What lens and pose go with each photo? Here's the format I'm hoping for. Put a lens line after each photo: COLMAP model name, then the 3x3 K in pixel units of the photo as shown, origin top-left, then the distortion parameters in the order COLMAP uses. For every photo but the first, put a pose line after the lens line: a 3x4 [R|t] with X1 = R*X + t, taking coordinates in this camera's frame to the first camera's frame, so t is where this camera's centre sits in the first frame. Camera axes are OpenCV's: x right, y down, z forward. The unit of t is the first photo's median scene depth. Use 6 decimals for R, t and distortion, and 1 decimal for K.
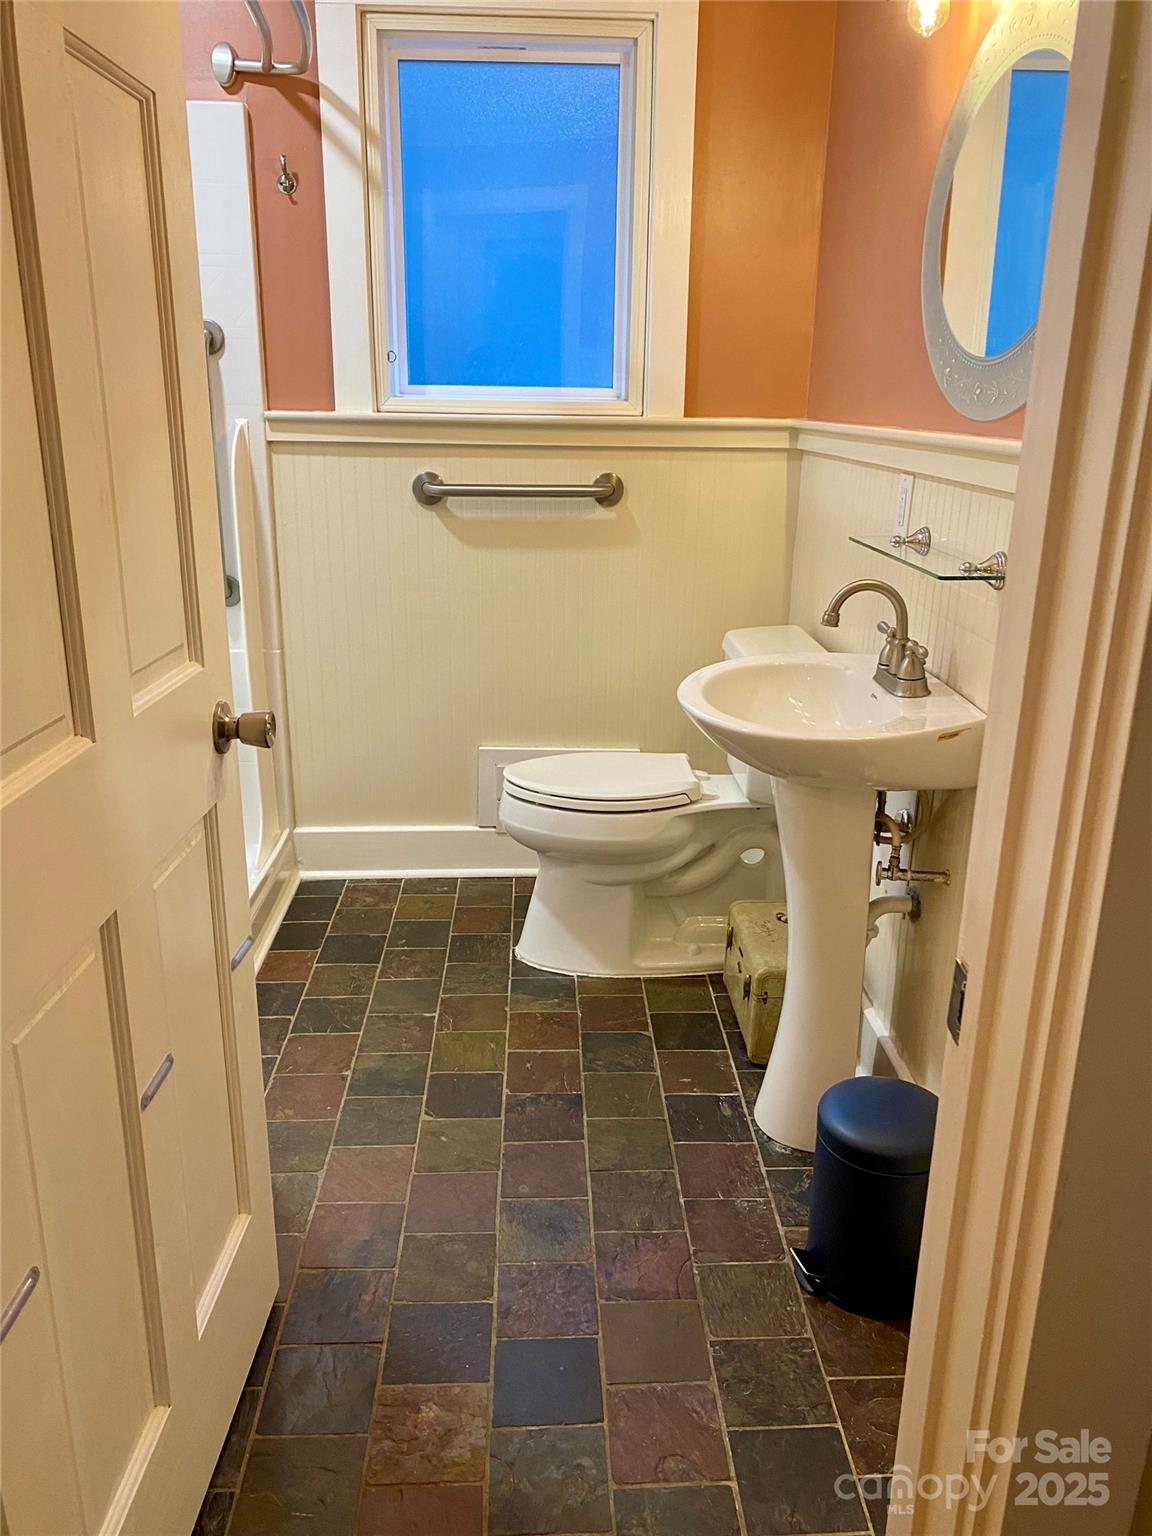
lens RADIAL K [[1170.1, 0, 571.5], [0, 1170.1, 766.2], [0, 0, 1]] dist [0.032549, -0.036490]
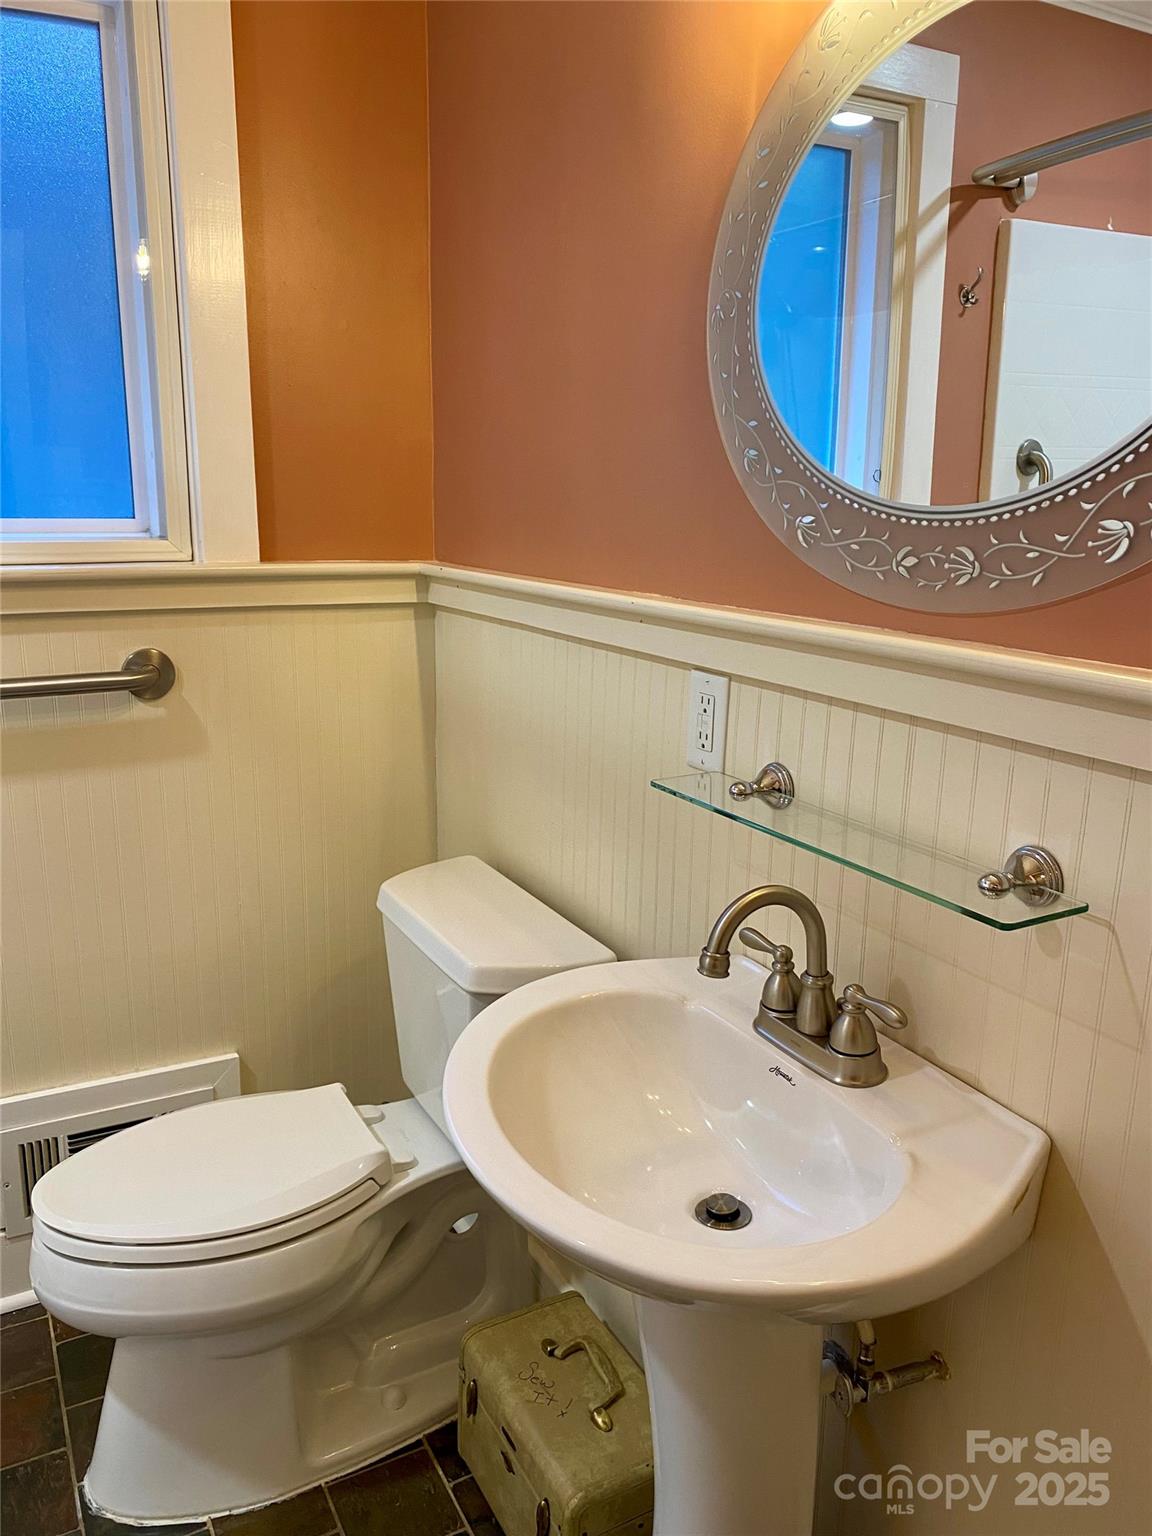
lens RADIAL K [[1170.1, 0, 609.6], [0, 1170.1, 785.4], [0, 0, 1]] dist [0.032549, -0.036490]
pose [[0.888592, -0.105443, 0.446414, -0.038933], [0.132800, 0.990678, -0.030342, -0.126932], [-0.439053, 0.086246, 0.894312, 0.331587]]
